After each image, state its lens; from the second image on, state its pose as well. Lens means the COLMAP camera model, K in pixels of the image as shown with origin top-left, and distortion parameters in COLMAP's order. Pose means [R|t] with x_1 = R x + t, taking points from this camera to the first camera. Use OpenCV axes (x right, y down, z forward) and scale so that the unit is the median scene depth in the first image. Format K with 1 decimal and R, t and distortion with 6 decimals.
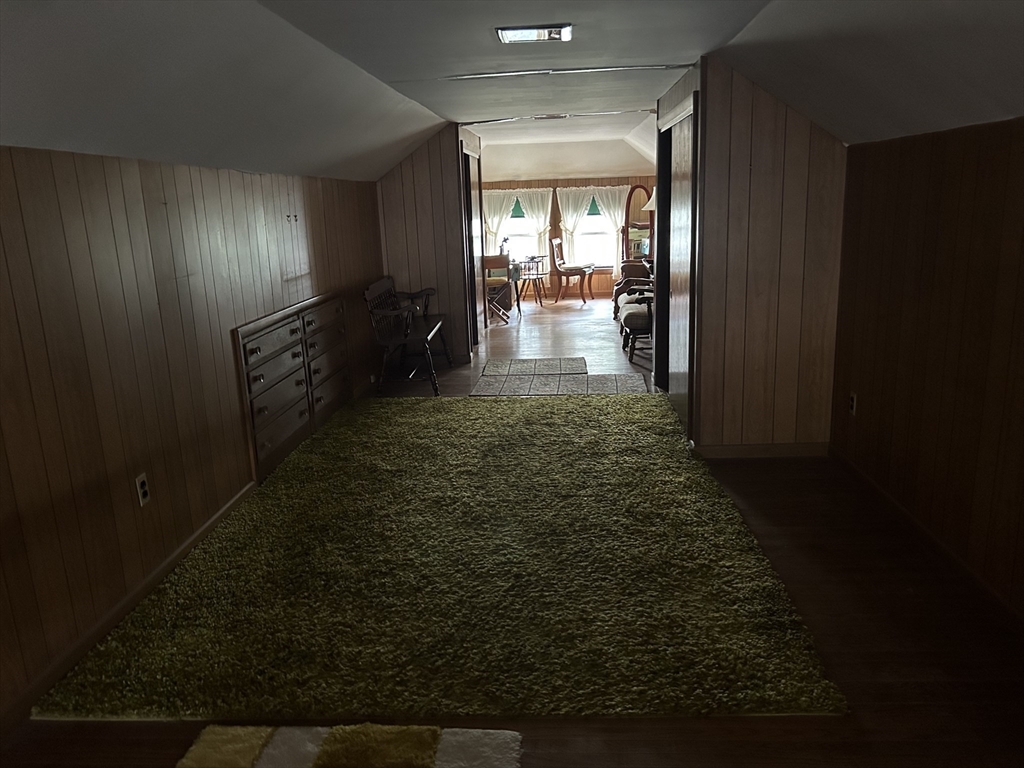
lens RADIAL K [[773.7, 0, 507.0], [0, 773.7, 389.1], [0, 0, 1]] dist [0.100208, 0.001142]
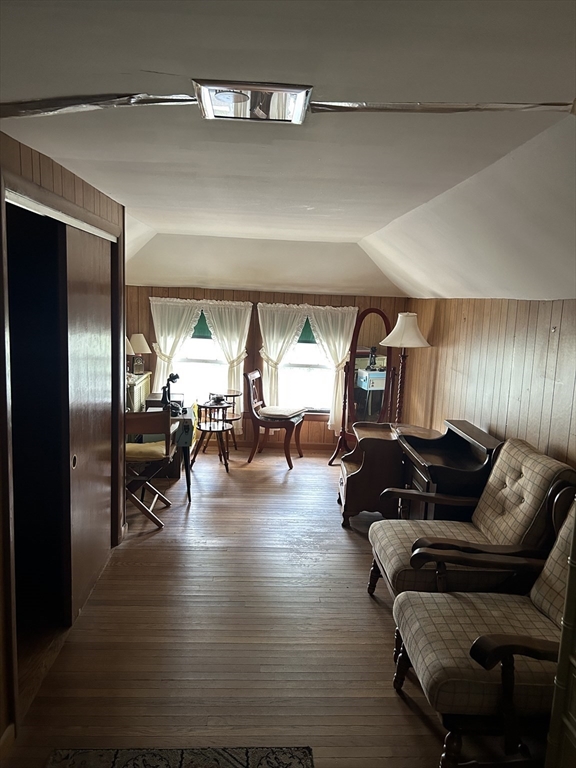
lens RADIAL K [[580.3, 0, 290.6], [0, 580.3, 384.6], [0, 0, 1]] dist [0.100208, 0.001142]
pose [[0.990376, 0.057824, 0.125747, 0.030369], [-0.044945, 0.993670, -0.102957, -0.128299], [-0.130905, 0.096314, 0.986705, 0.469714]]
